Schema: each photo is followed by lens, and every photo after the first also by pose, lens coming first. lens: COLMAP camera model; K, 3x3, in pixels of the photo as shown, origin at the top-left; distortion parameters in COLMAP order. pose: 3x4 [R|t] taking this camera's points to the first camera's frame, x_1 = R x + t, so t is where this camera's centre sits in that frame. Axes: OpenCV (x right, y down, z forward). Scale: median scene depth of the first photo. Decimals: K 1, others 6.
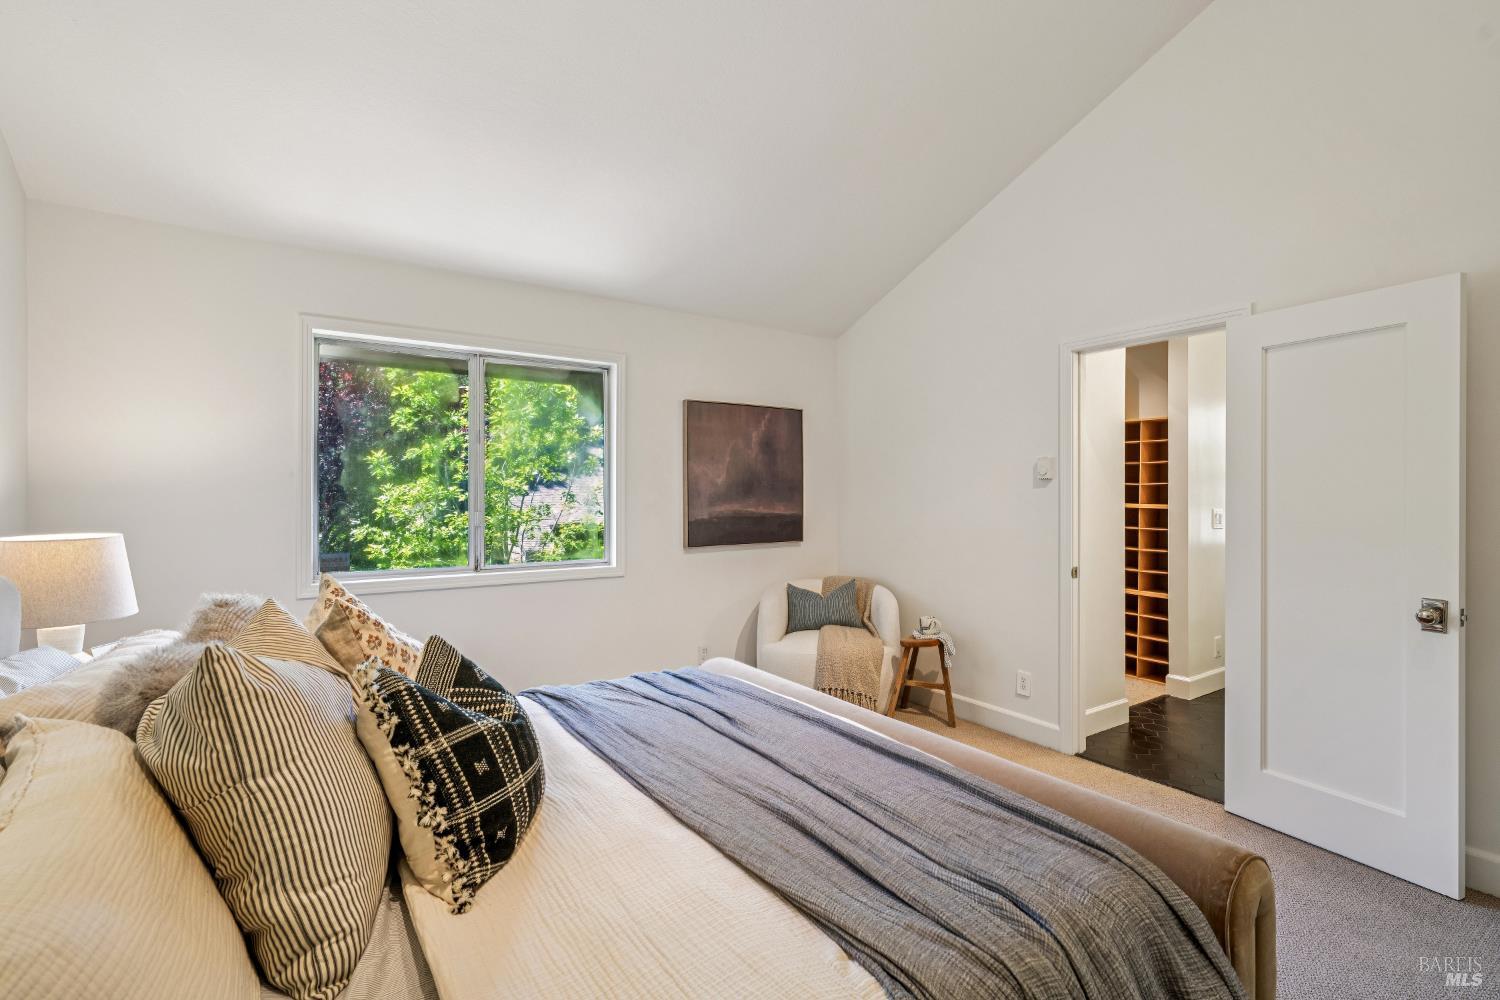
lens RADIAL K [[667.1, 0, 750.0], [0, 667.1, 500.0], [0, 0, 1]] dist [0.001094, -0.000025]
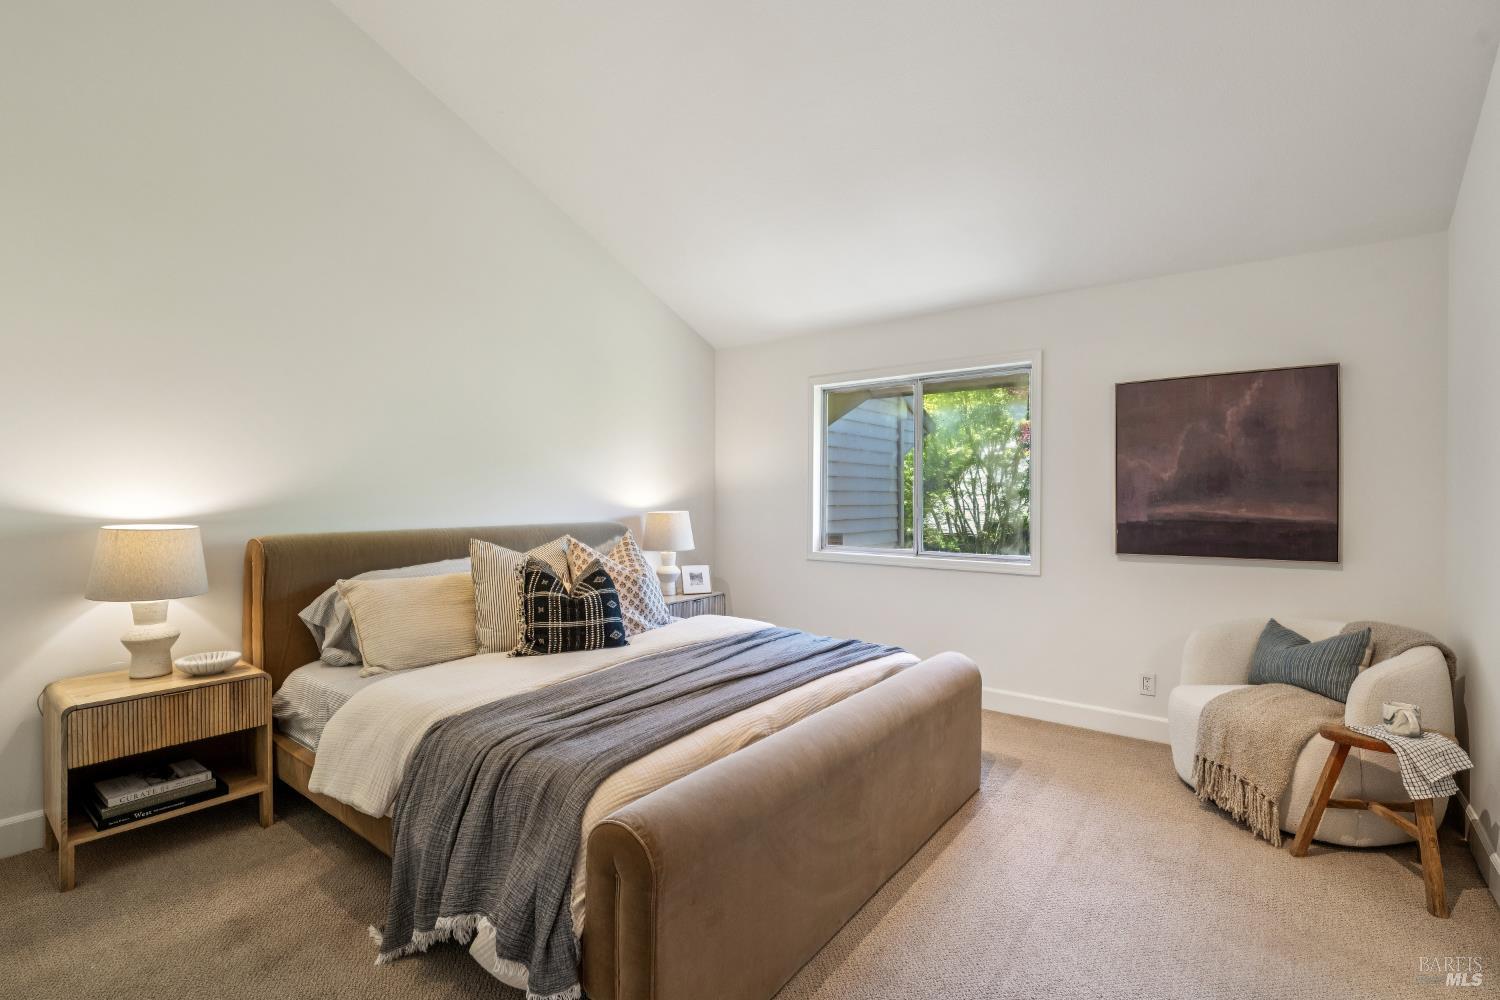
lens RADIAL K [[667.1, 0, 750.0], [0, 667.1, 500.0], [0, 0, 1]] dist [0.001094, -0.000025]
pose [[0.349025, 0.008900, -0.937071, 0.536338], [-0.010779, 0.999927, 0.005482, 0.002122], [0.937051, 0.008188, 0.349096, 0.237975]]
